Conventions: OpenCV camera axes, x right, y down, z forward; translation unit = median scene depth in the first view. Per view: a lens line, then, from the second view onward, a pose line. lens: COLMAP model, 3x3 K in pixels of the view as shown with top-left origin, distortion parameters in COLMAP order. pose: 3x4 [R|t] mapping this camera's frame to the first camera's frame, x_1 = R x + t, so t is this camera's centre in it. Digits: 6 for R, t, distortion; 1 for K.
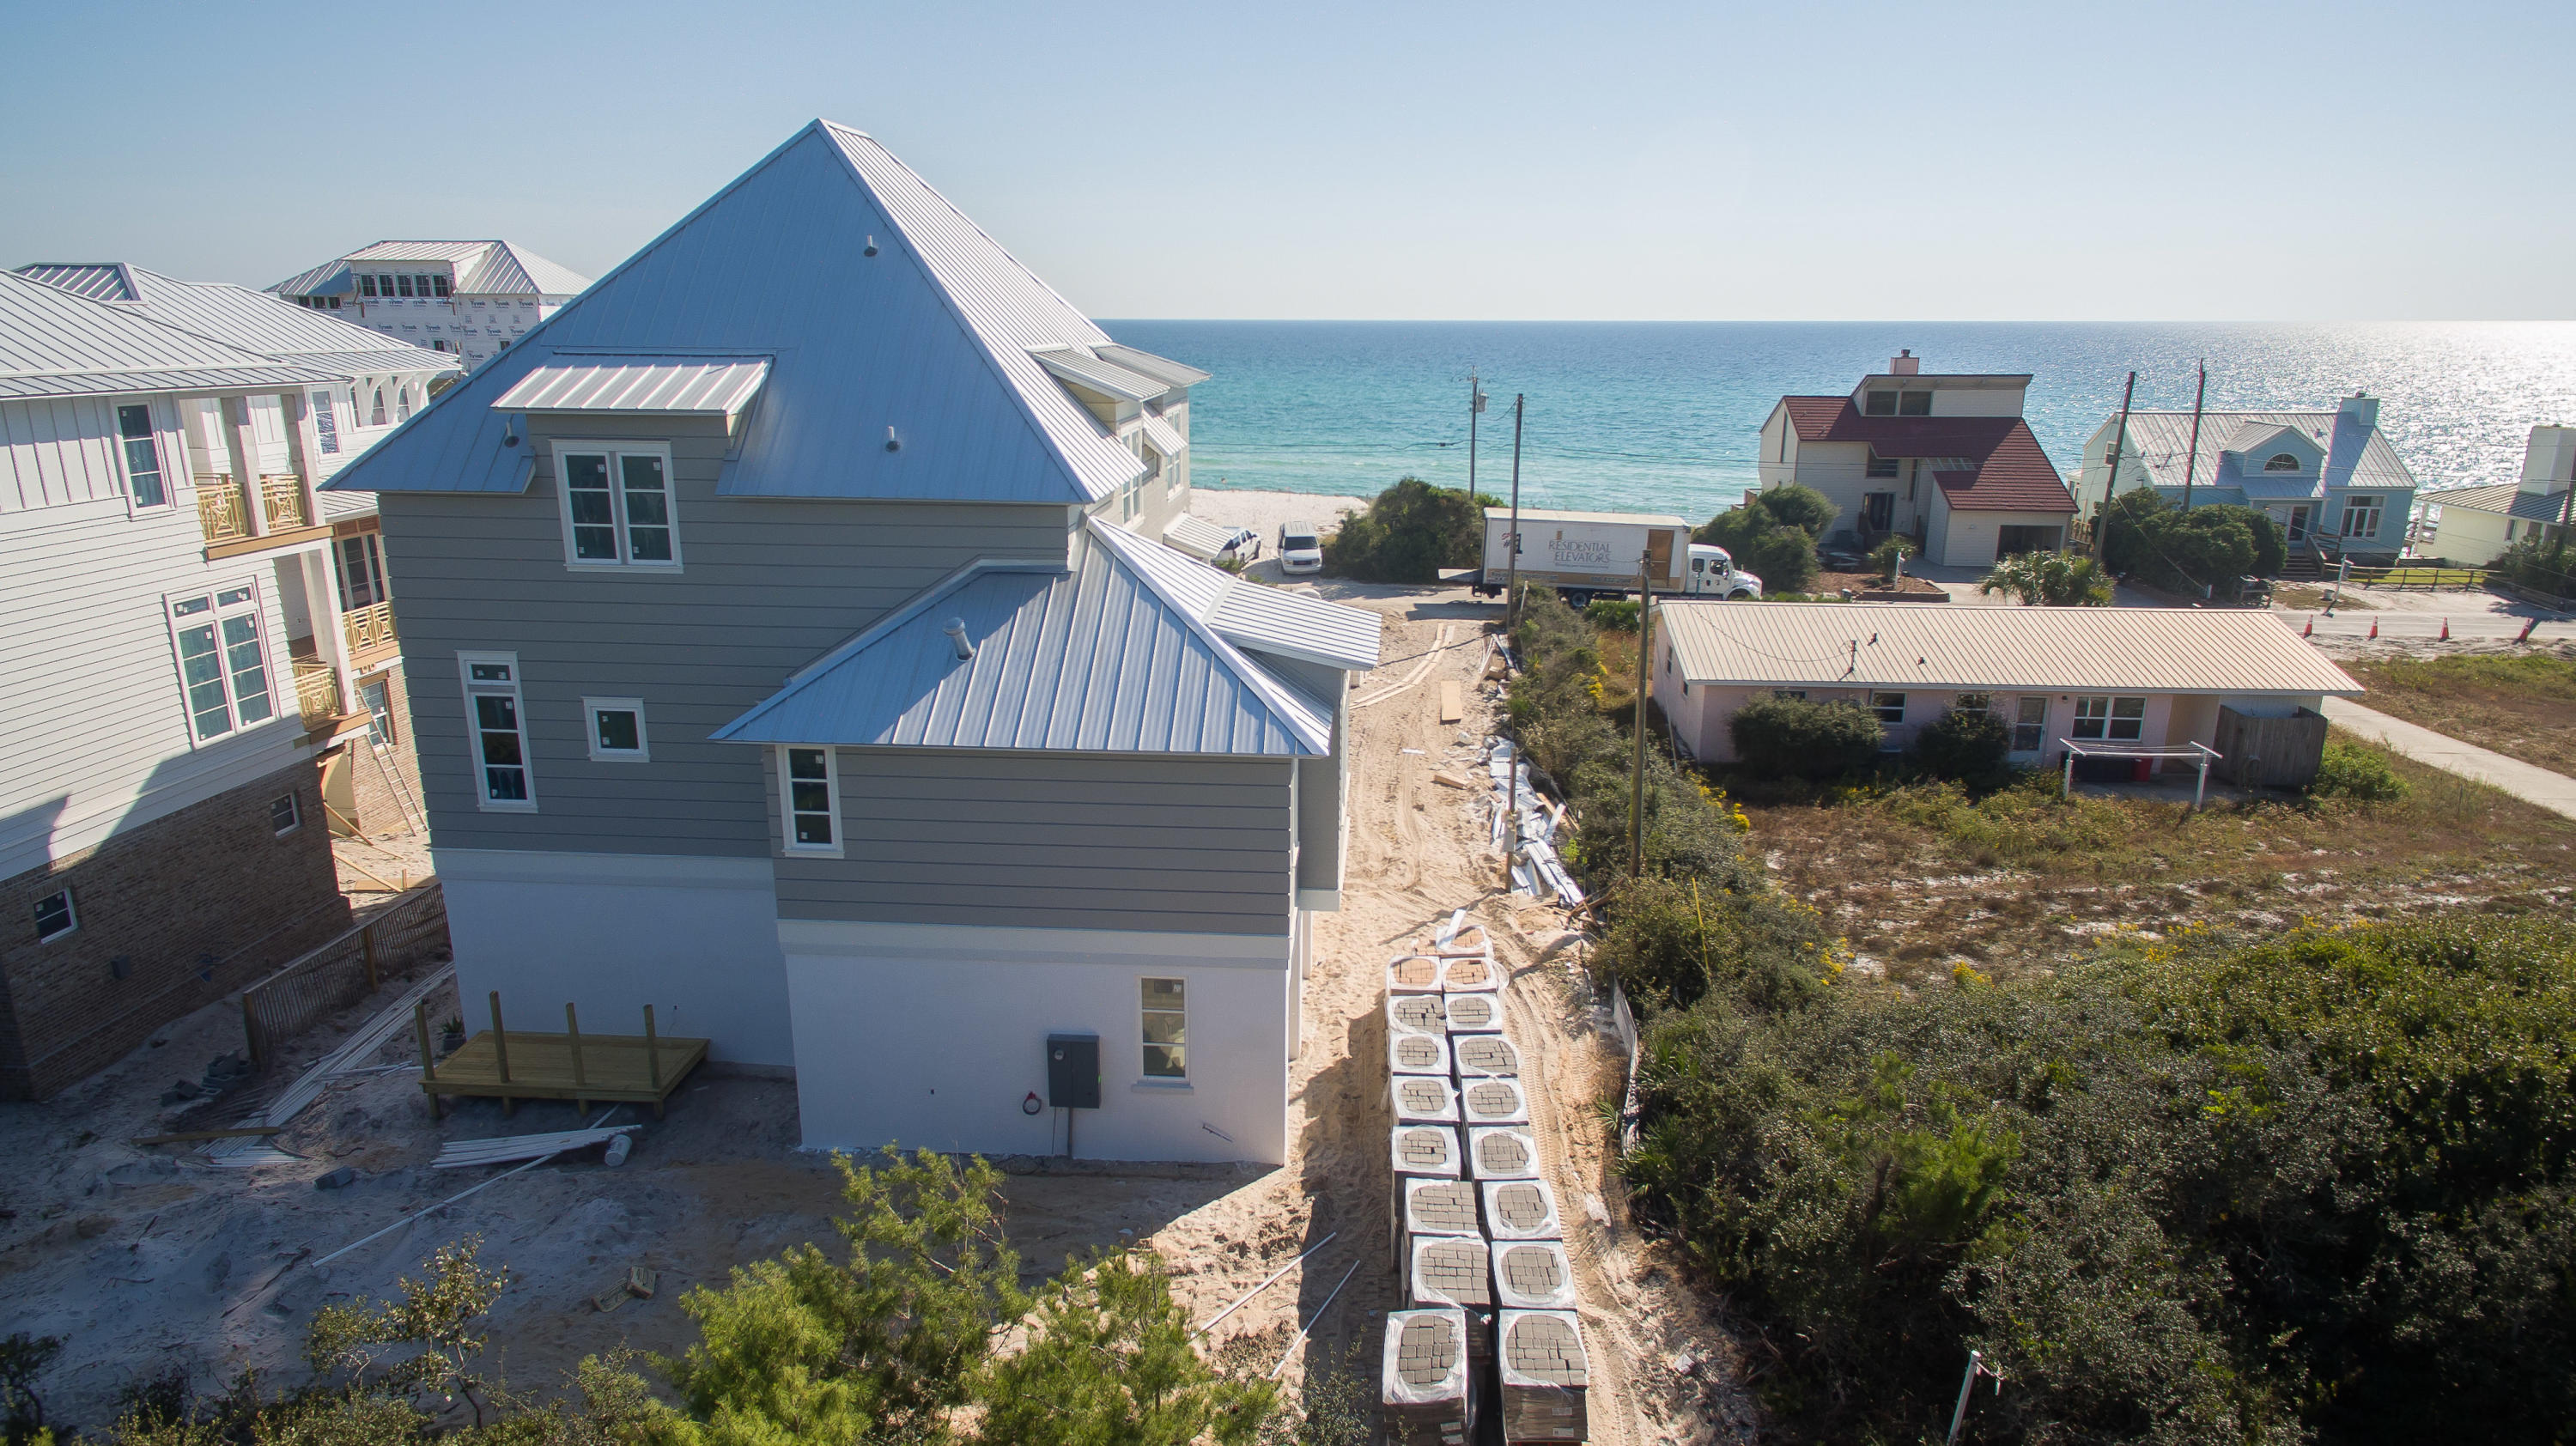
lens RADIAL K [[1476.1, 0, 1282.8], [0, 1476.1, 717.4], [0, 0, 1]] dist [0.014073, -0.004003]
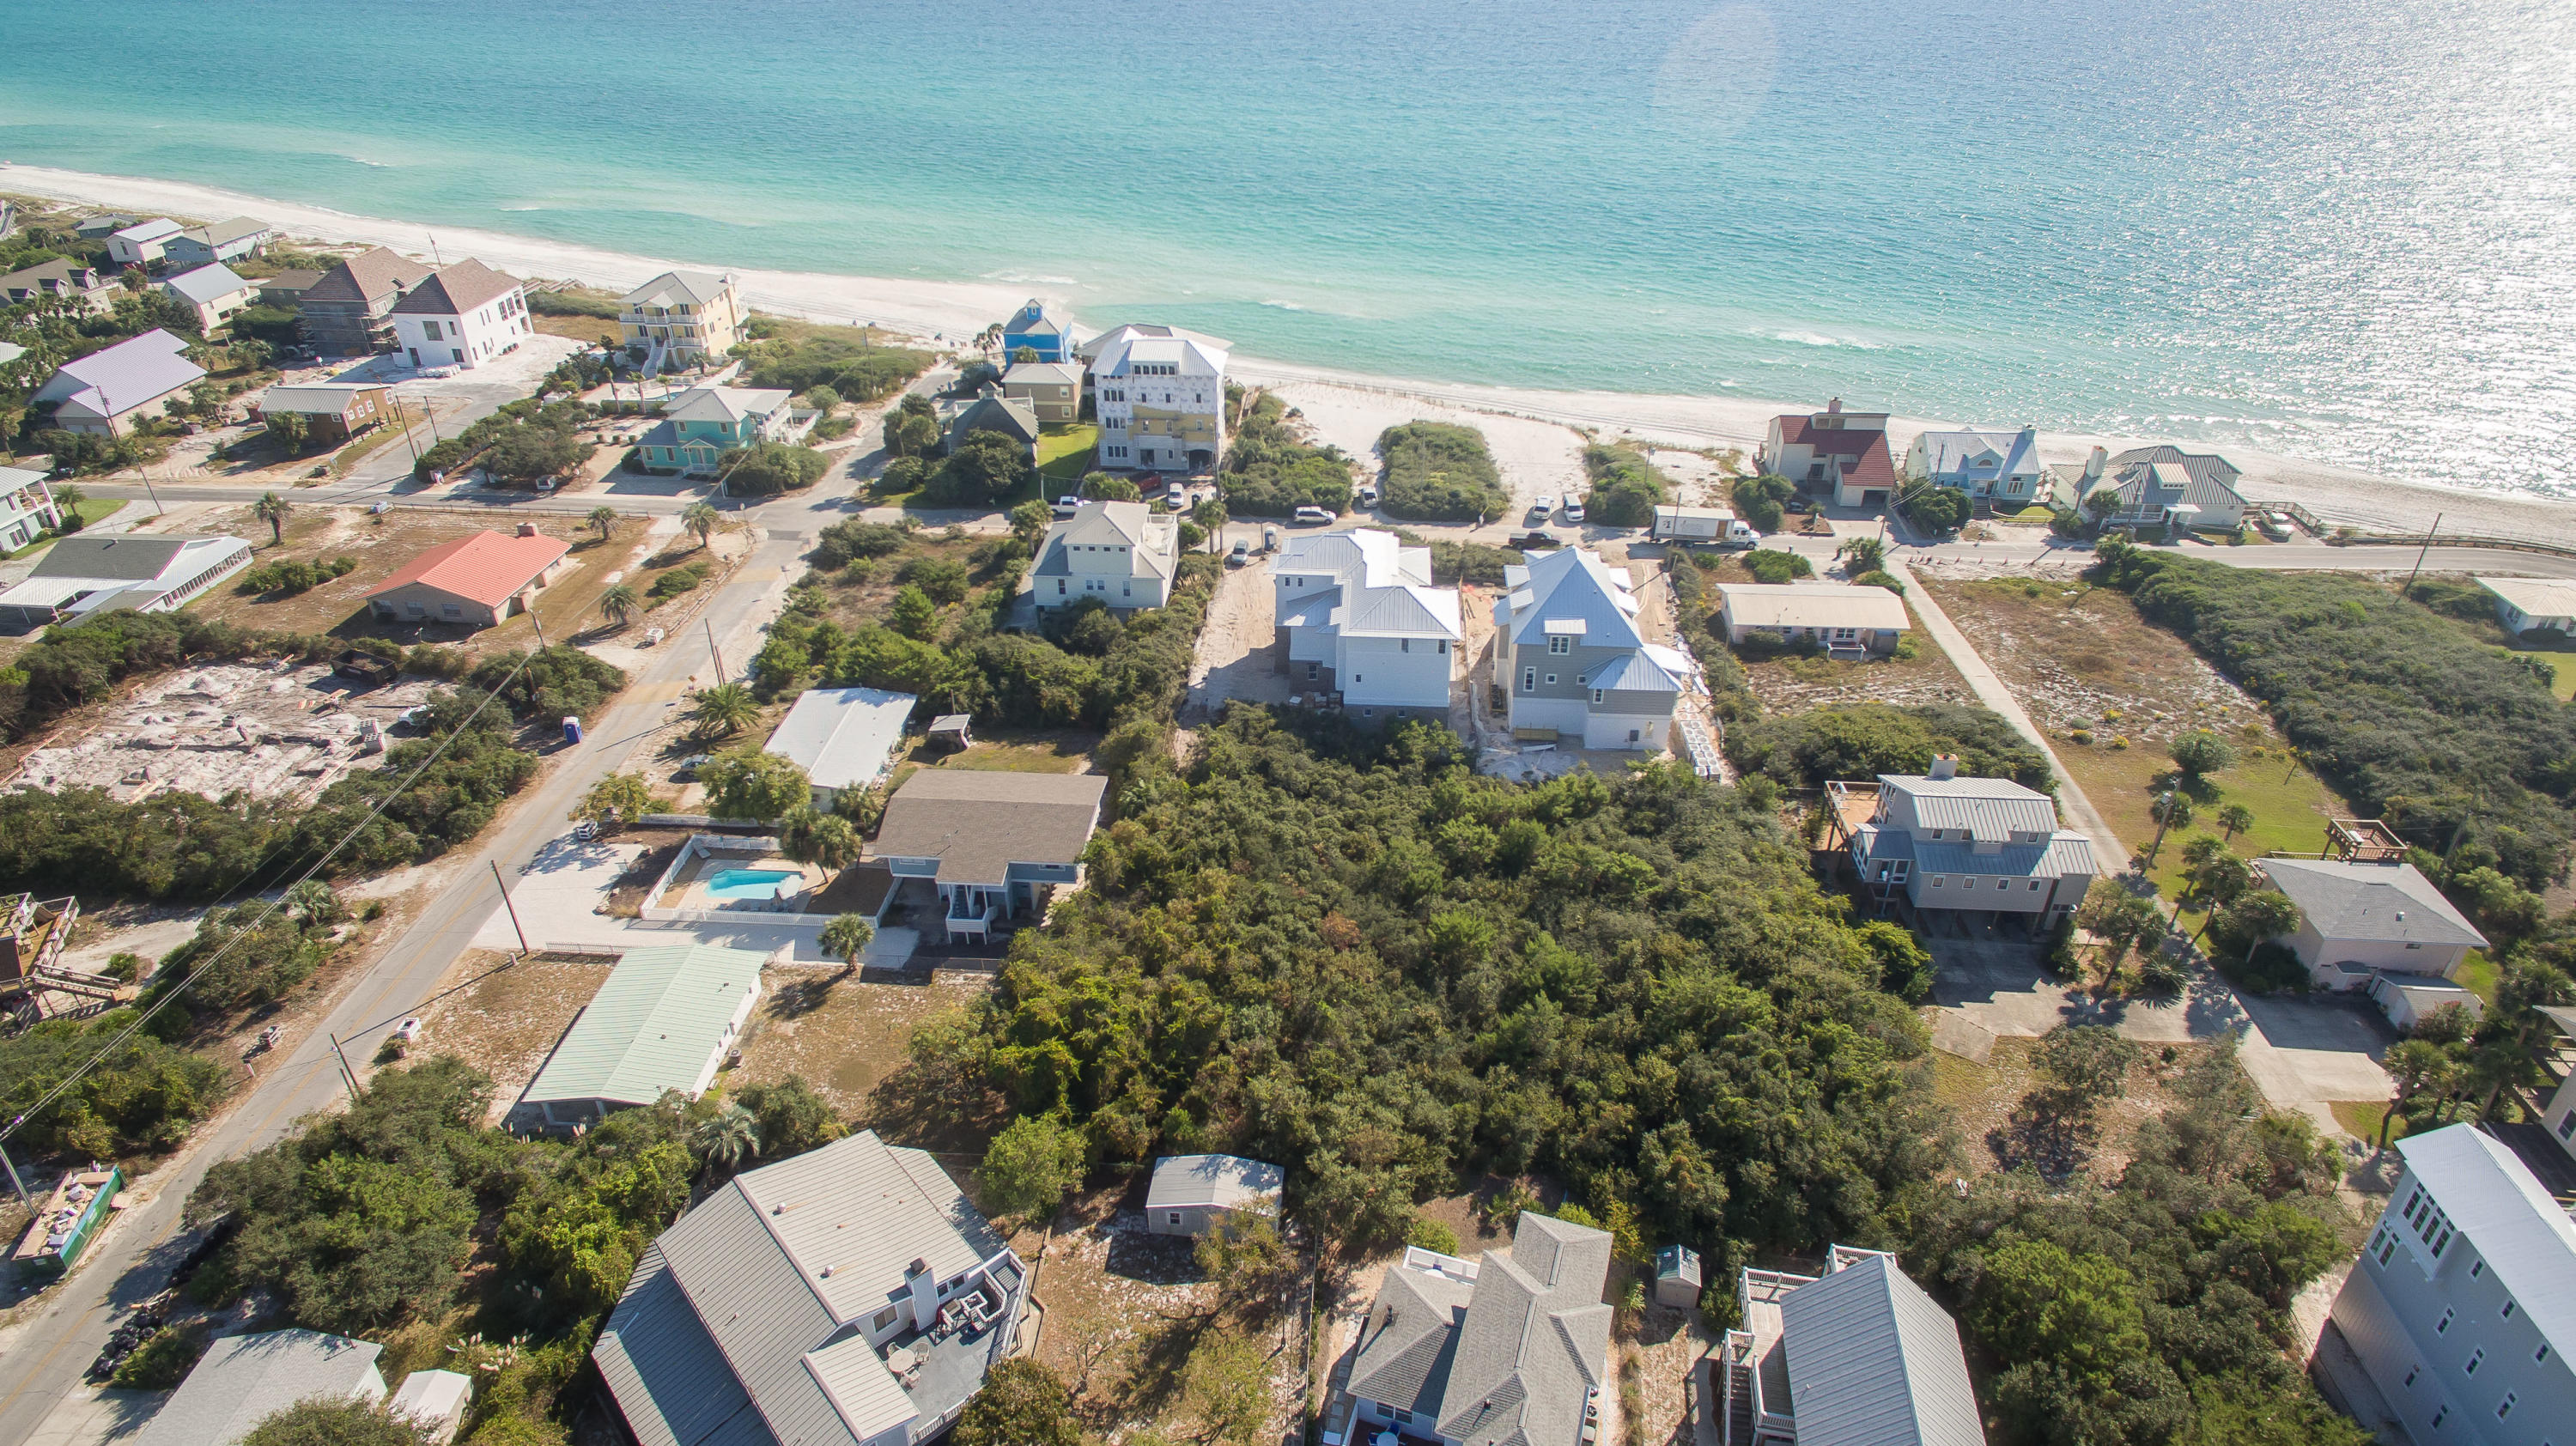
lens RADIAL K [[1476.1, 0, 1282.8], [0, 1476.1, 717.4], [0, 0, 1]] dist [0.014073, -0.004003]
pose [[0.999963, -0.008356, -0.002105, -0.854198], [0.008615, 0.963606, 0.267186, -0.802968], [-0.000204, -0.267195, 0.963643, -2.647269]]
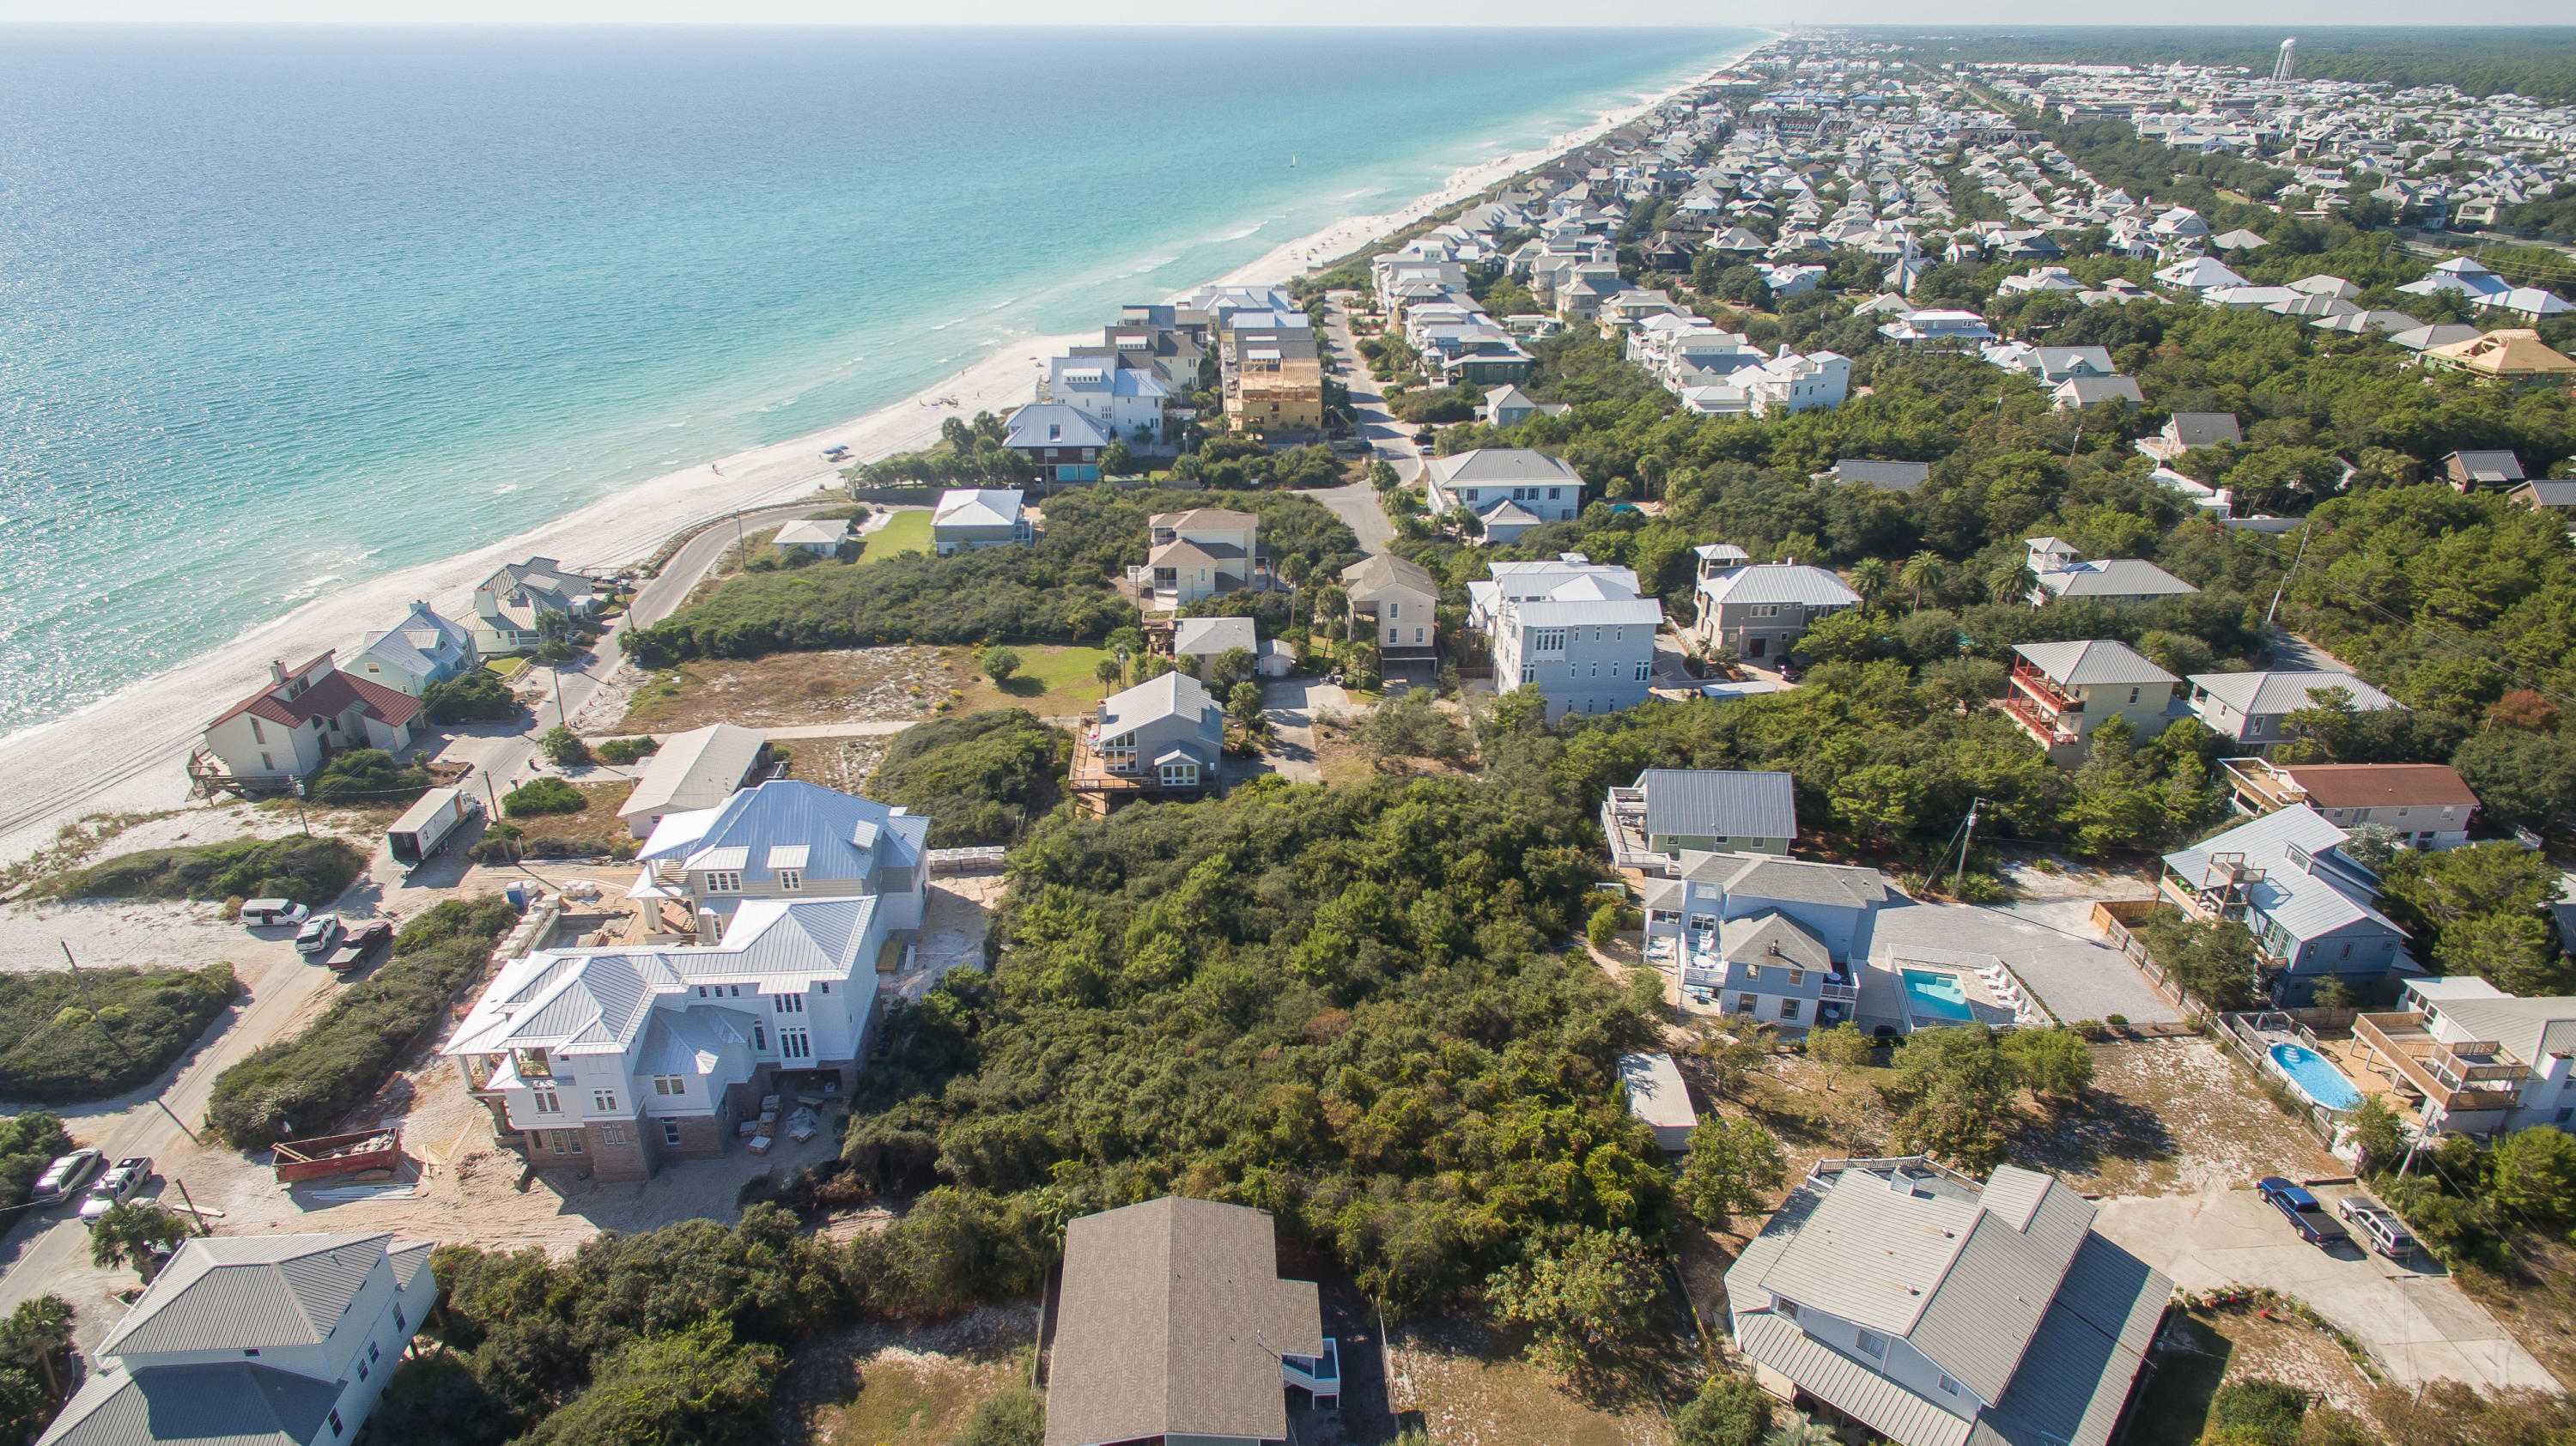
lens RADIAL K [[1476.1, 0, 1282.8], [0, 1476.1, 717.4], [0, 0, 1]] dist [0.014073, -0.004003]
pose [[-0.129700, -0.428506, 0.894182, -2.864003], [0.256466, 0.856614, 0.447703, -1.421517], [-0.957812, 0.287394, -0.001205, -0.341402]]
